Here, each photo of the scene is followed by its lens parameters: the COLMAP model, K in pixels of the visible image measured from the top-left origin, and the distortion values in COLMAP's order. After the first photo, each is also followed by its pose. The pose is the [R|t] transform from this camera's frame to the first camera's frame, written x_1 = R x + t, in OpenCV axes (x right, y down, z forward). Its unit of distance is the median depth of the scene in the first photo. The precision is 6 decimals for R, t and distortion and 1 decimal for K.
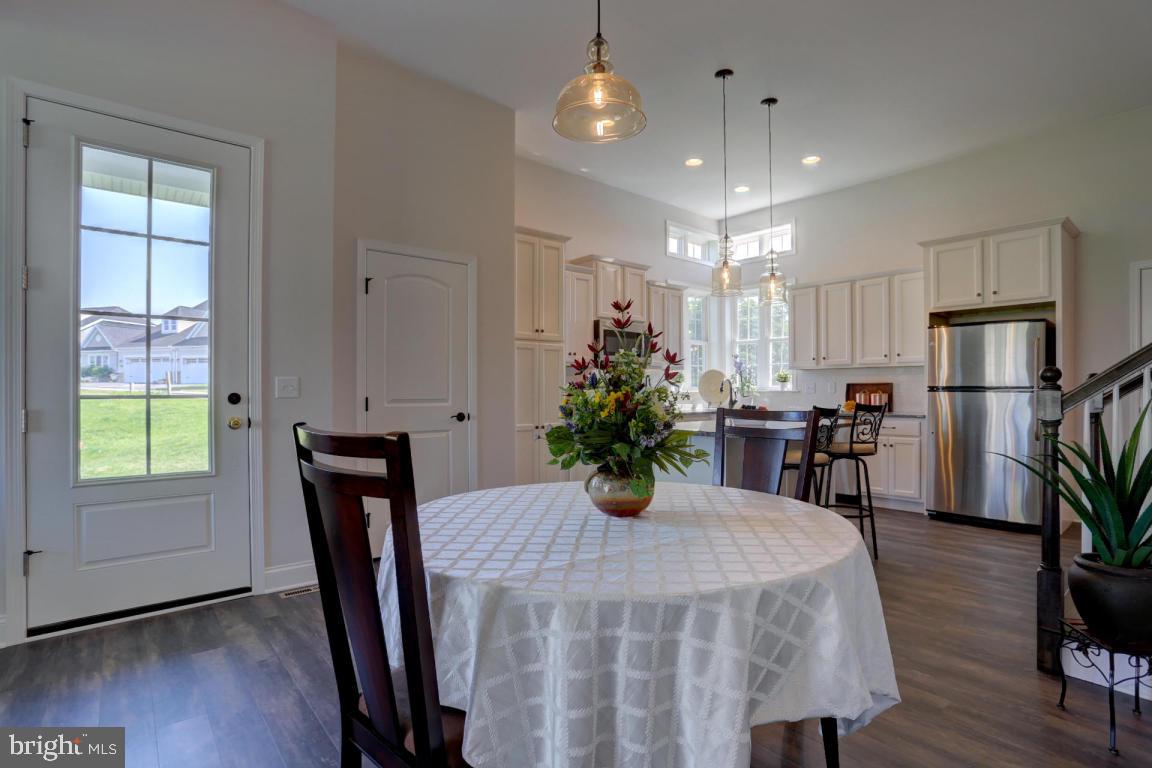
lens RADIAL K [[570.0, 0, 580.4], [0, 570.0, 391.2], [0, 0, 1]] dist [-0.068126, 0.023815]
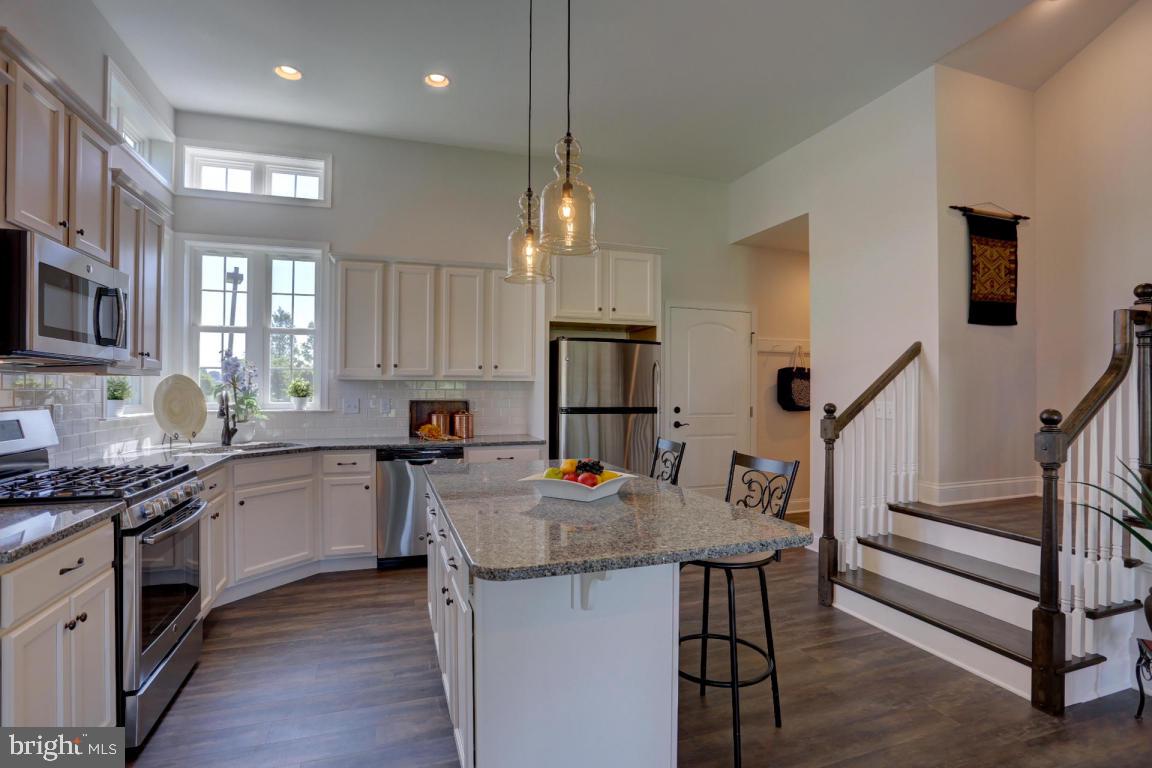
lens RADIAL K [[564.6, 0, 581.8], [0, 564.6, 389.6], [0, 0, 1]] dist [-0.074738, 0.032569]
pose [[0.366257, 0.005442, 0.930498, -0.194469], [-0.004462, 0.999982, -0.004092, -0.038972], [-0.930503, -0.002653, 0.366275, 0.761085]]
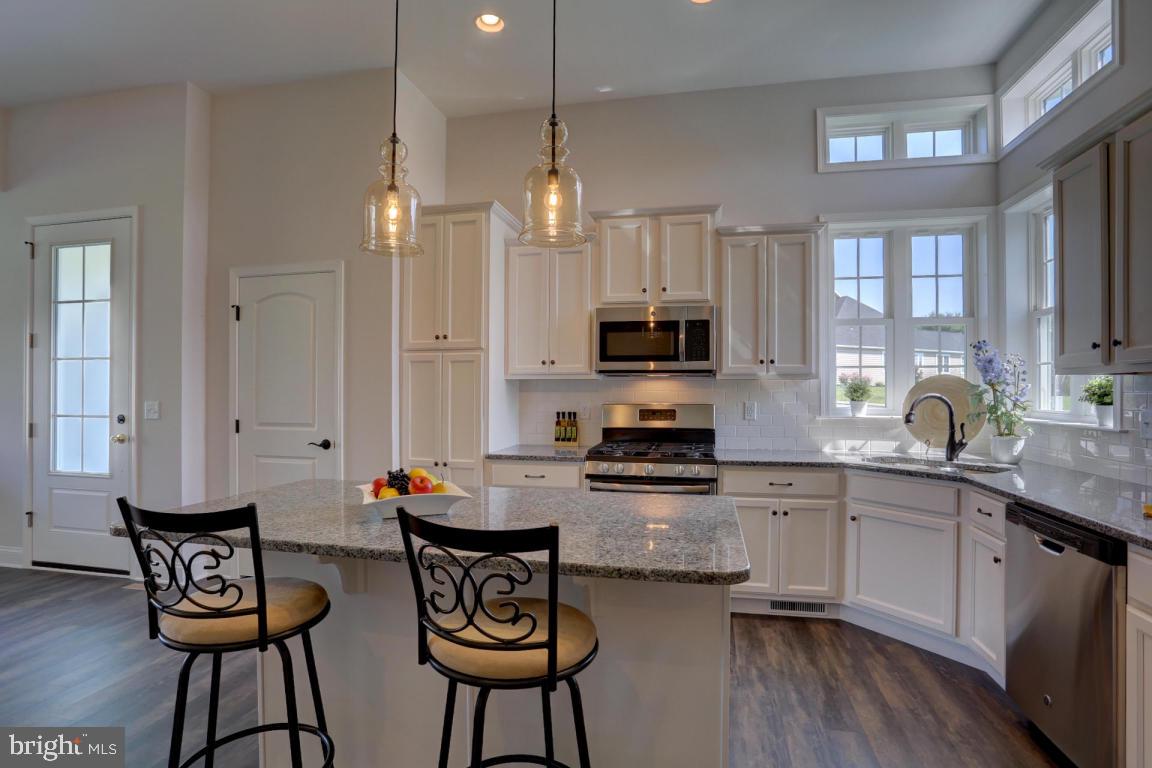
lens RADIAL K [[570.0, 0, 580.4], [0, 570.0, 391.2], [0, 0, 1]] dist [-0.068126, 0.023815]
pose [[0.600666, 0.005746, -0.799480, 0.729126], [-0.002348, 0.999983, 0.005423, -0.043832], [0.799497, -0.001380, 0.600669, 0.791194]]
